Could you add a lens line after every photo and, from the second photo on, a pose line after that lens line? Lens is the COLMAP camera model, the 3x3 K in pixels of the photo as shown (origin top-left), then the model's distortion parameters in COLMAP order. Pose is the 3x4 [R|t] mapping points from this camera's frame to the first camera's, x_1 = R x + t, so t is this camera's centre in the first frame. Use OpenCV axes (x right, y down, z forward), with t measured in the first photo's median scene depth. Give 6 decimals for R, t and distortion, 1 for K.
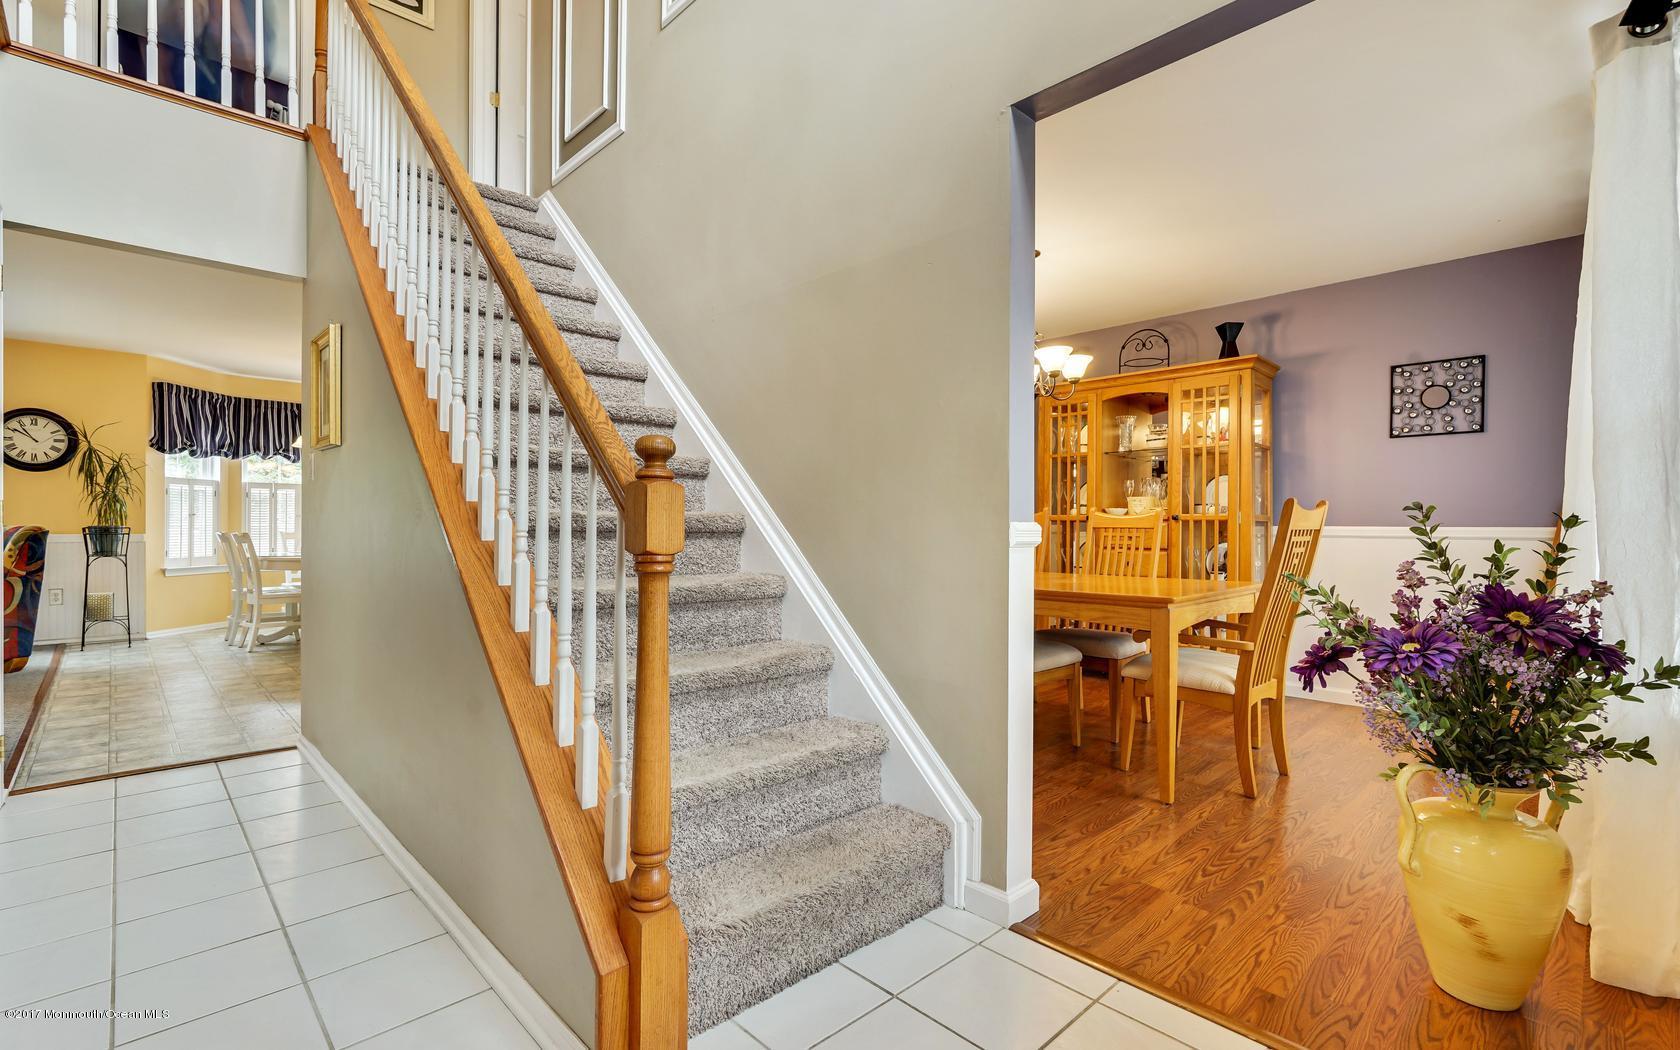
lens RADIAL K [[755.3, 0, 840.2], [0, 755.3, 526.4], [0, 0, 1]] dist [-0.004702, 0.000473]
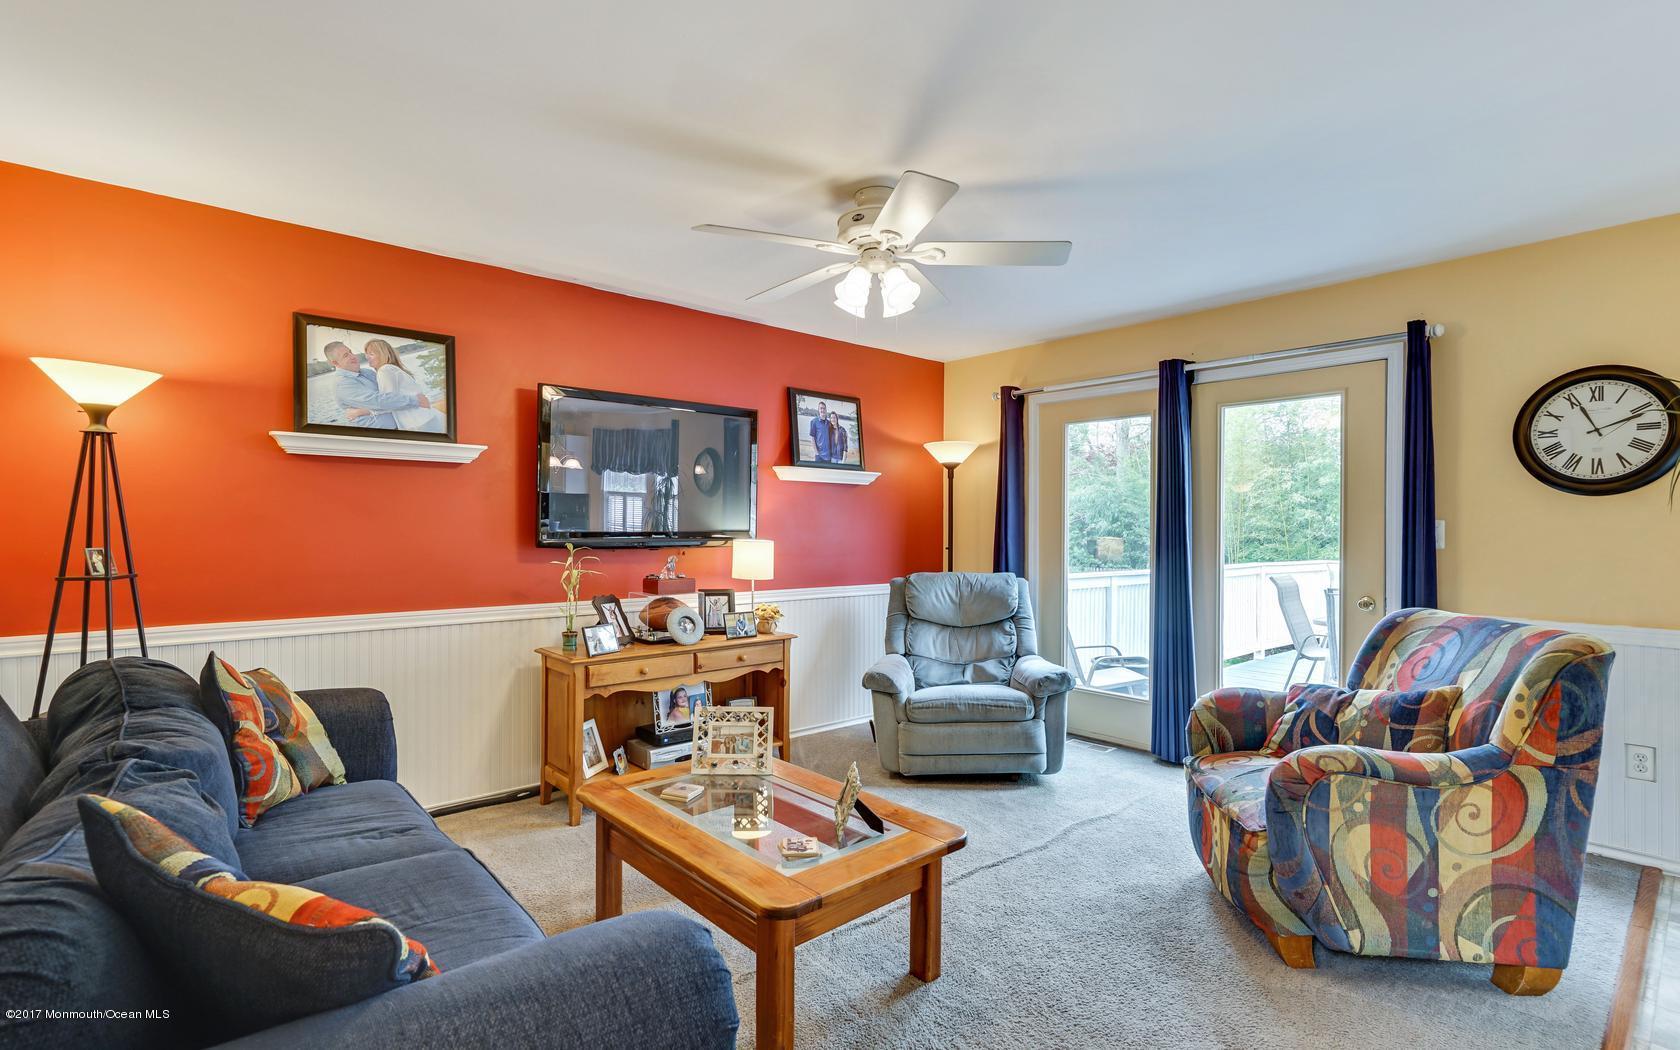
lens RADIAL K [[755.3, 0, 846.2], [0, 755.3, 527.7], [0, 0, 1]] dist [-0.004702, 0.000473]
pose [[-0.064576, -0.001278, -0.997912, -0.637911], [-0.003515, 0.999993, -0.001053, -0.057620], [0.997907, 0.003439, -0.064581, 0.627753]]
